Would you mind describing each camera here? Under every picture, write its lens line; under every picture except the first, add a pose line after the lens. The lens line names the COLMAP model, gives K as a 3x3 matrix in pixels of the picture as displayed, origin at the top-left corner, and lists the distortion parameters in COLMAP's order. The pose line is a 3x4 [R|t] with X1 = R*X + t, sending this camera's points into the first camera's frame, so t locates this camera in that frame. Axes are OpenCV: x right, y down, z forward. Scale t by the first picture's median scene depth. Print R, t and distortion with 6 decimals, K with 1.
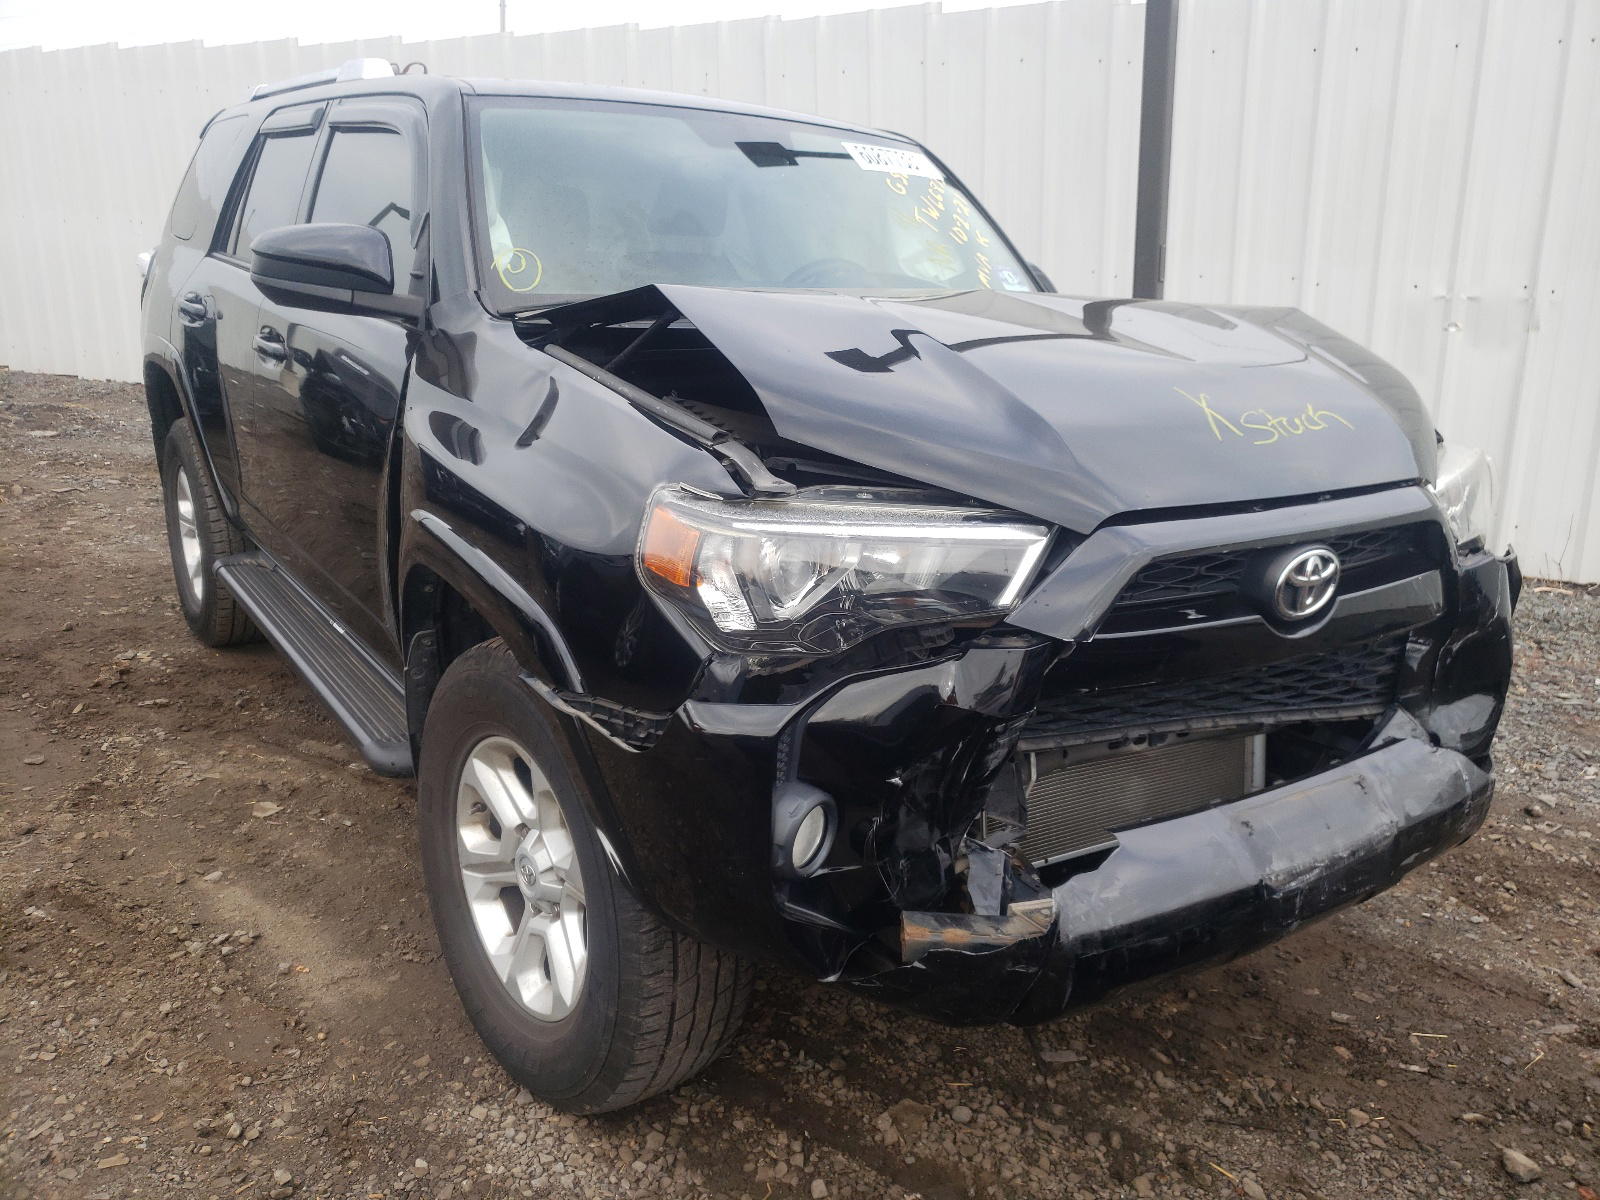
lens RADIAL K [[1163.9, 0, 804.0], [0, 1163.9, 597.2], [0, 0, 1]] dist [-0.011259, 0.013255]
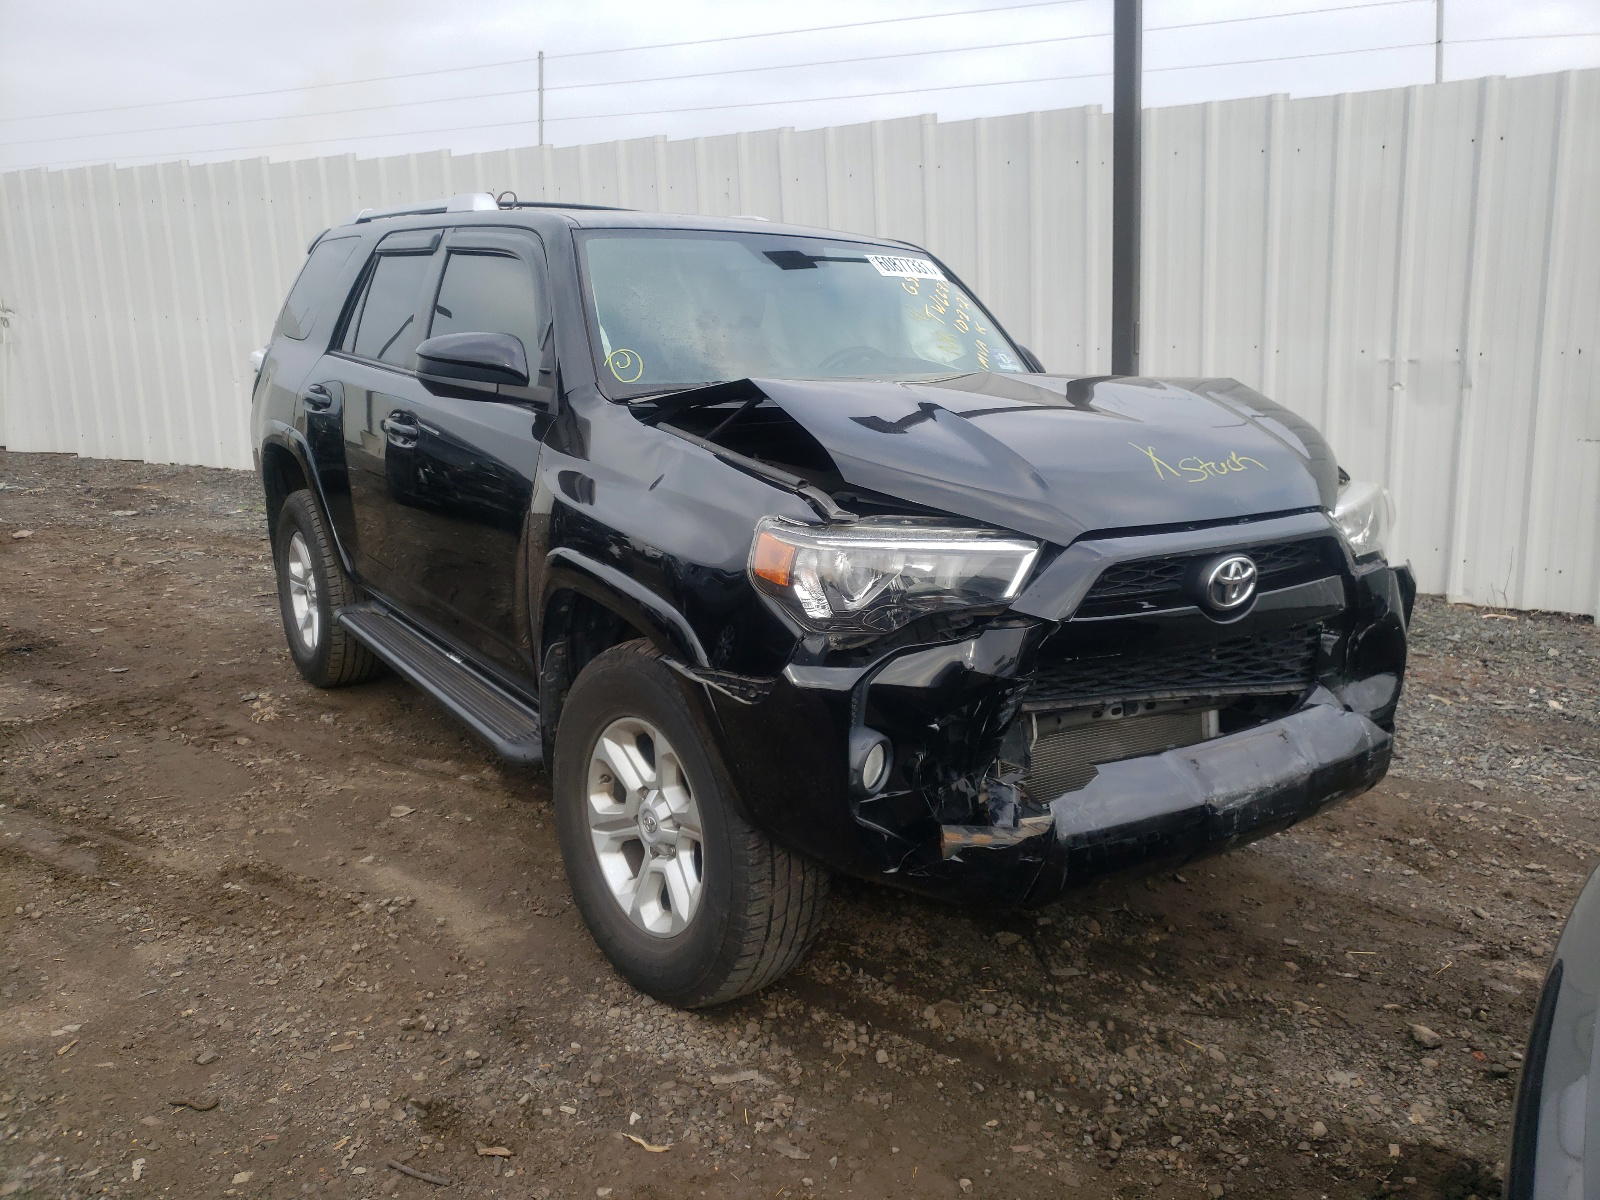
lens RADIAL K [[1214.8, 0, 797.6], [0, 1214.8, 601.6], [0, 0, 1]] dist [-0.001283, -0.010590]
pose [[0.999709, -0.024131, -0.000761, -0.061994], [0.024040, 0.997839, -0.061156, 0.073086], [0.002235, 0.061119, 0.998128, -0.354930]]
